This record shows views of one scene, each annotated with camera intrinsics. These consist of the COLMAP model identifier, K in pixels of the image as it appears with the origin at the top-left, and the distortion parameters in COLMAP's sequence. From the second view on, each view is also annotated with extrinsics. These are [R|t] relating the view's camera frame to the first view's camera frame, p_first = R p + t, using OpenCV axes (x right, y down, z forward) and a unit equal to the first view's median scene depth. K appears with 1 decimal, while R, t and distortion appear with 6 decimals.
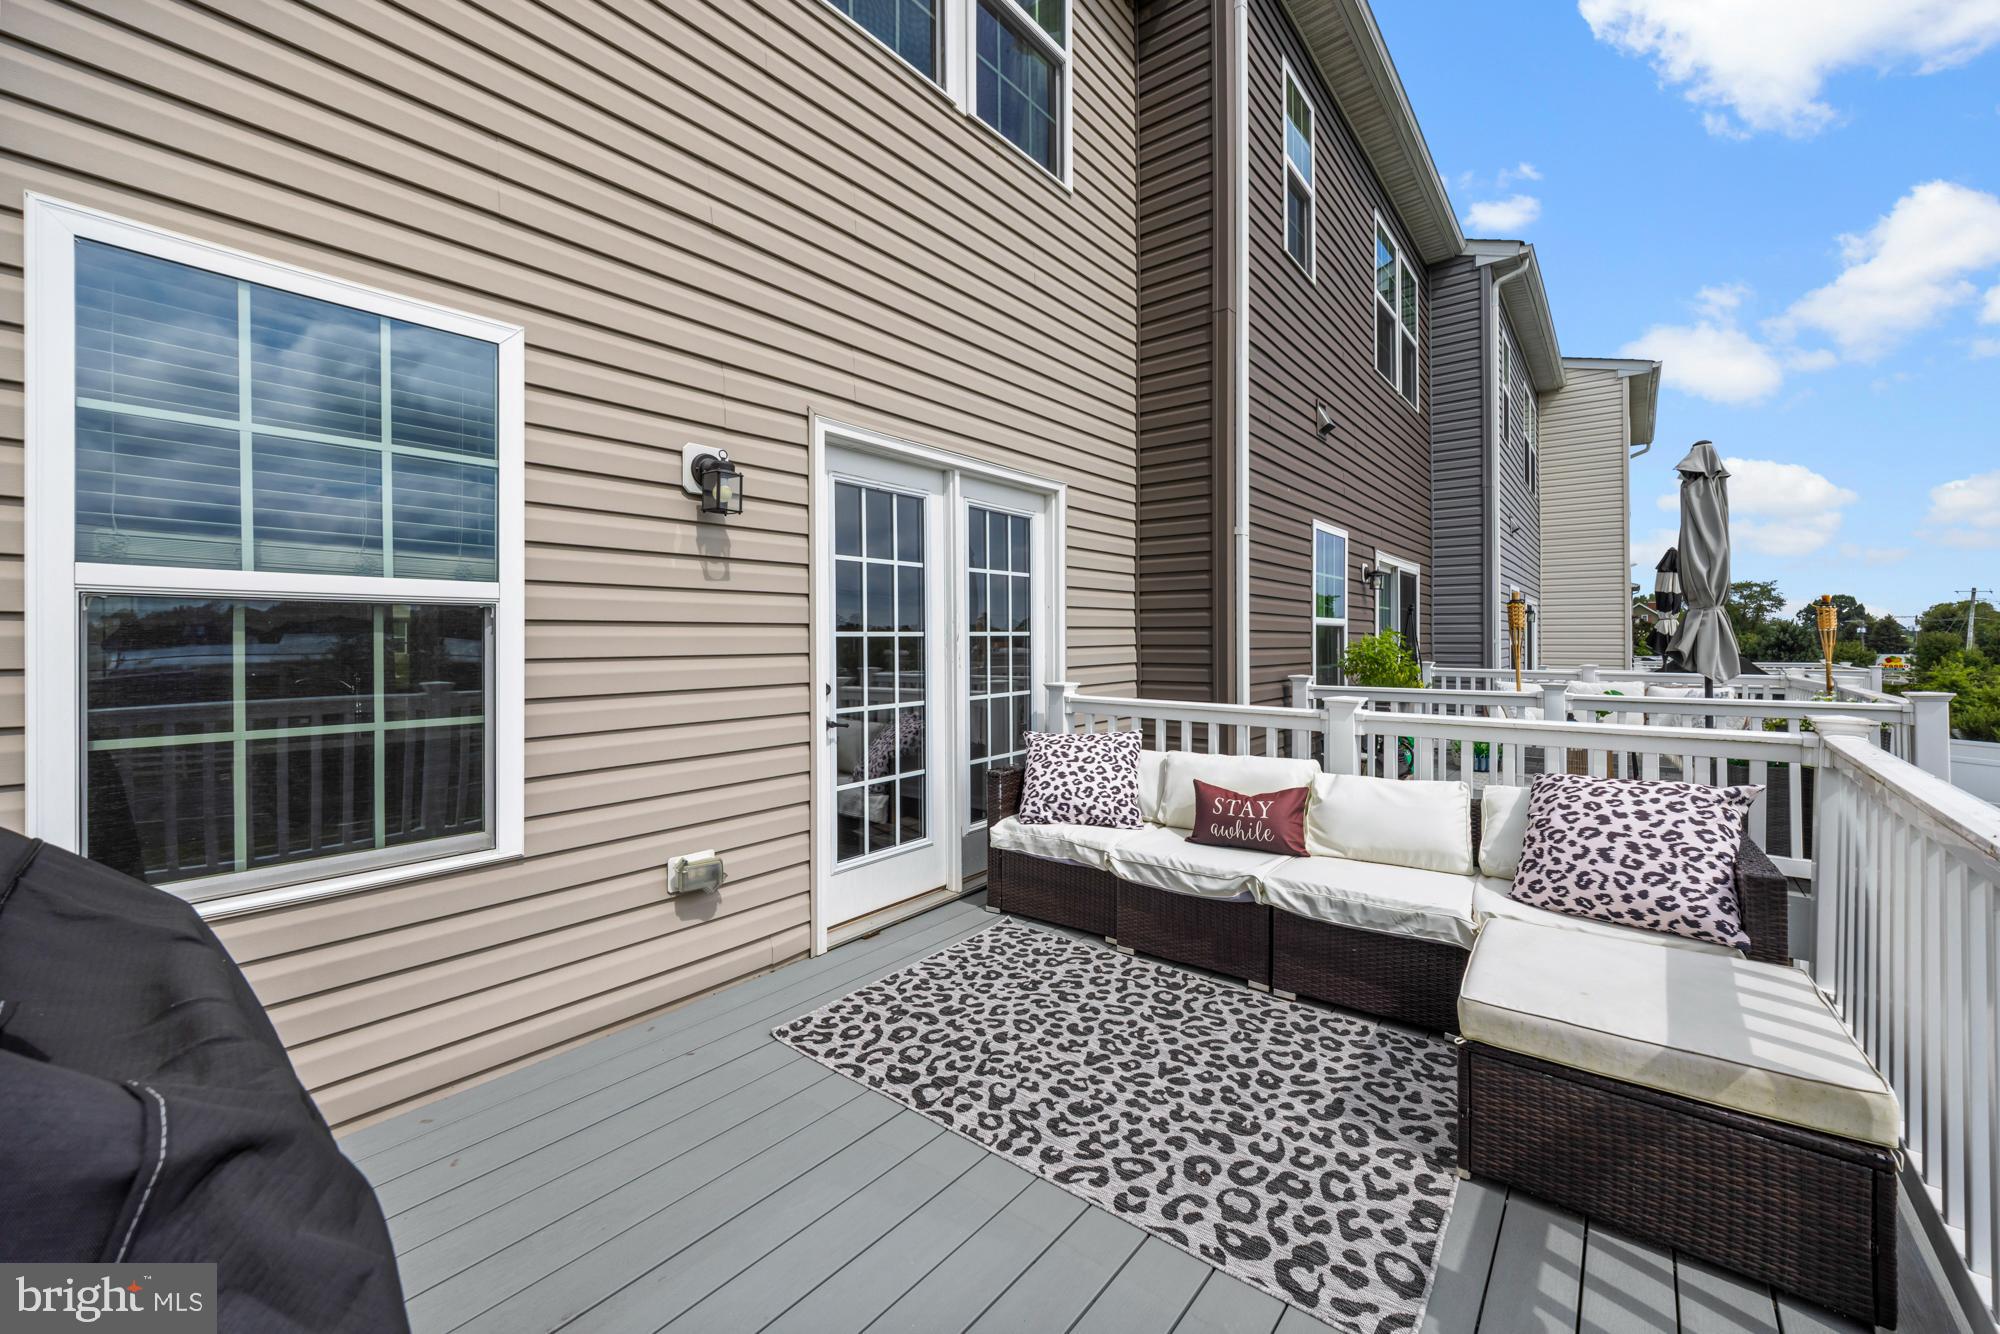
lens RADIAL K [[782.8, 0, 973.9], [0, 782.8, 639.9], [0, 0, 1]] dist [0.000318, -0.001514]
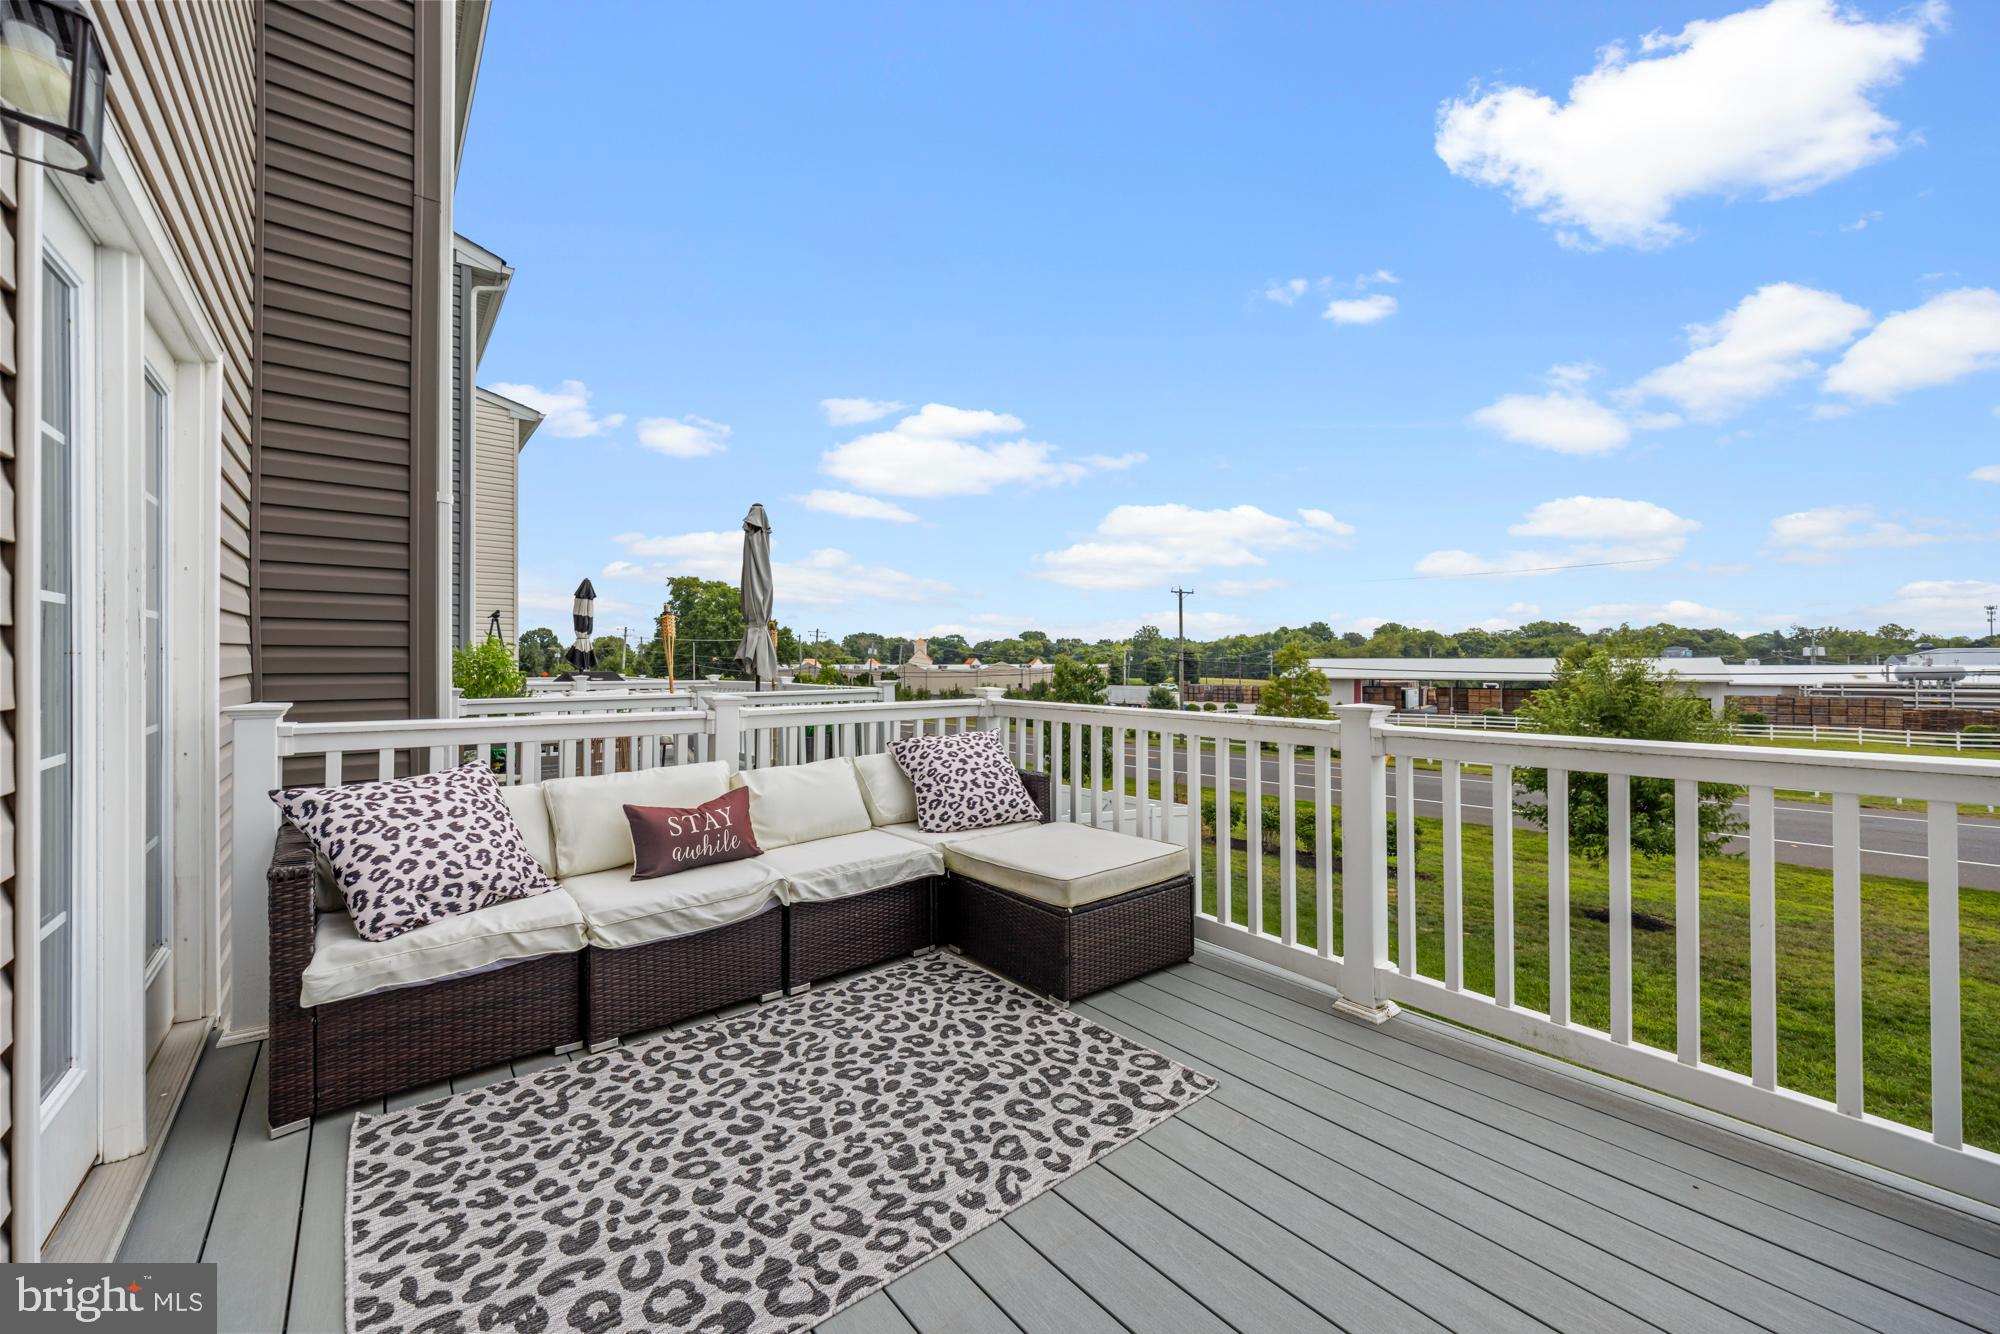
lens RADIAL K [[782.8, 0, 998.9], [0, 782.8, 659.2], [0, 0, 1]] dist [0.000318, -0.001514]
pose [[0.200899, 0.001479, 0.979611, -0.567556], [0.003958, 0.999989, -0.002322, 0.039539], [-0.979604, 0.004343, 0.200891, 0.592494]]
